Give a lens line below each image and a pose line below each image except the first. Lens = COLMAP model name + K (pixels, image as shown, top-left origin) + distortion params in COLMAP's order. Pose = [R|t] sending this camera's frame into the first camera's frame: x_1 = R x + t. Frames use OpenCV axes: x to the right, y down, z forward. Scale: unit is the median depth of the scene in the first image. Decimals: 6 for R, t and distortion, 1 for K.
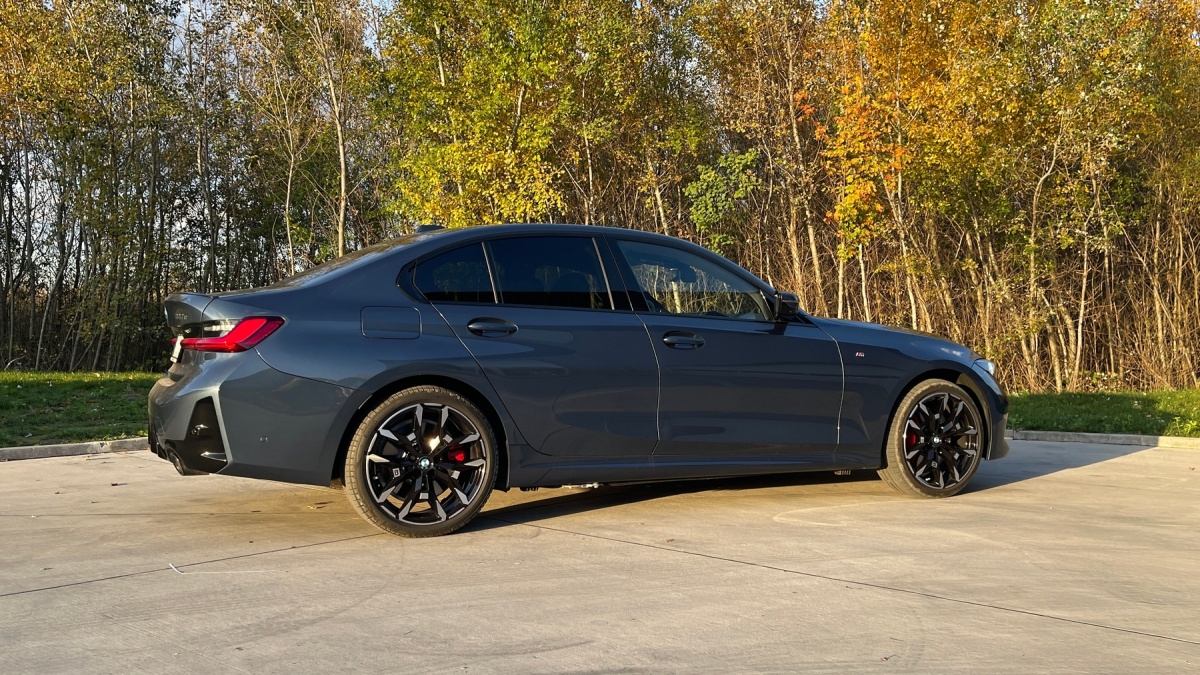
lens RADIAL K [[1090.0, 0, 600.0], [0, 1090.0, 337.5], [0, 0, 1]] dist [0.059770, -0.000103]
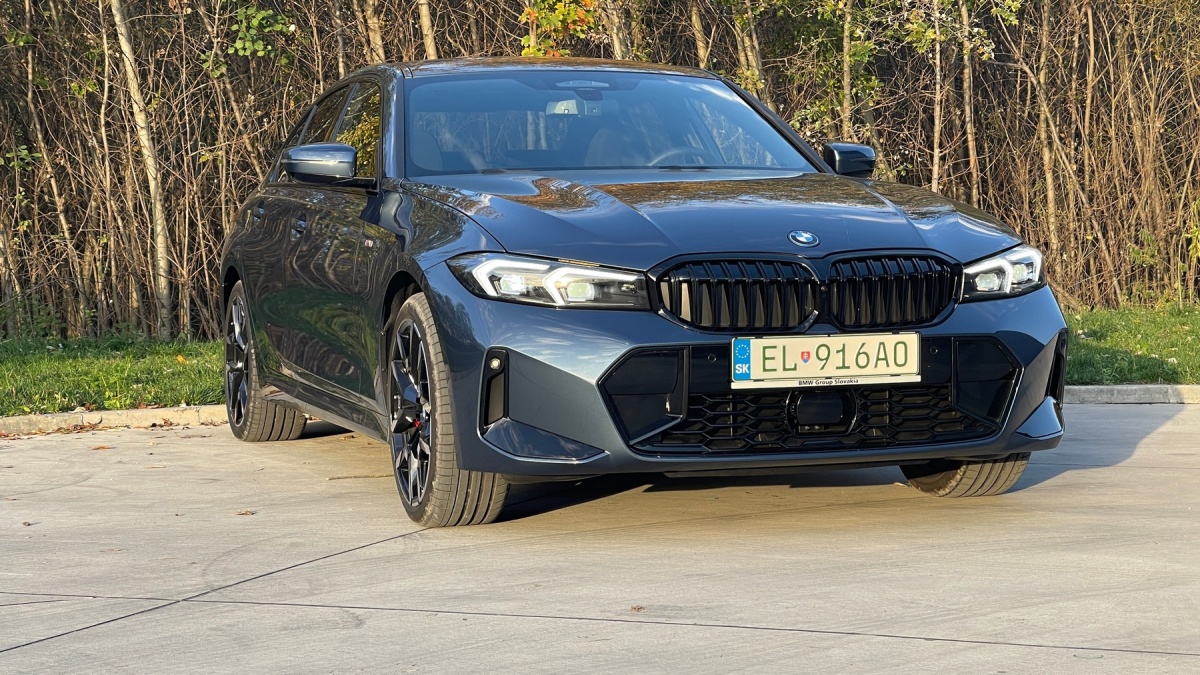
lens RADIAL K [[2298.9, 0, 600.0], [0, 2298.9, 337.5], [0, 0, 1]] dist [0.067952, 2.058295]
pose [[0.941935, -0.033861, 0.334082, -0.084023], [0.020293, 0.998824, 0.044023, 0.004536], [-0.335180, -0.034688, 0.941515, 0.006255]]
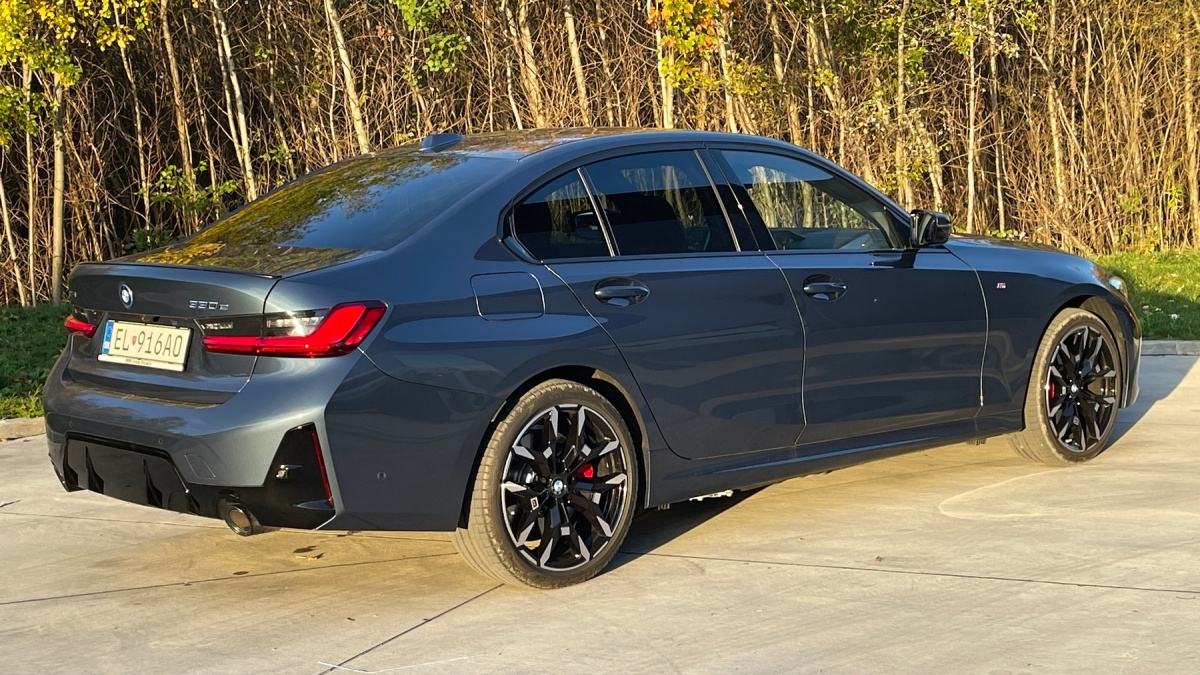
lens RADIAL K [[1906.5, 0, 553.3], [0, 1906.5, 338.2], [0, 0, 1]] dist [0.048825, -0.032931]
pose [[0.955336, -0.064468, 0.288405, -0.150137], [0.035979, 0.994028, 0.103019, -0.032610], [-0.293324, -0.088041, 0.951950, -0.056406]]
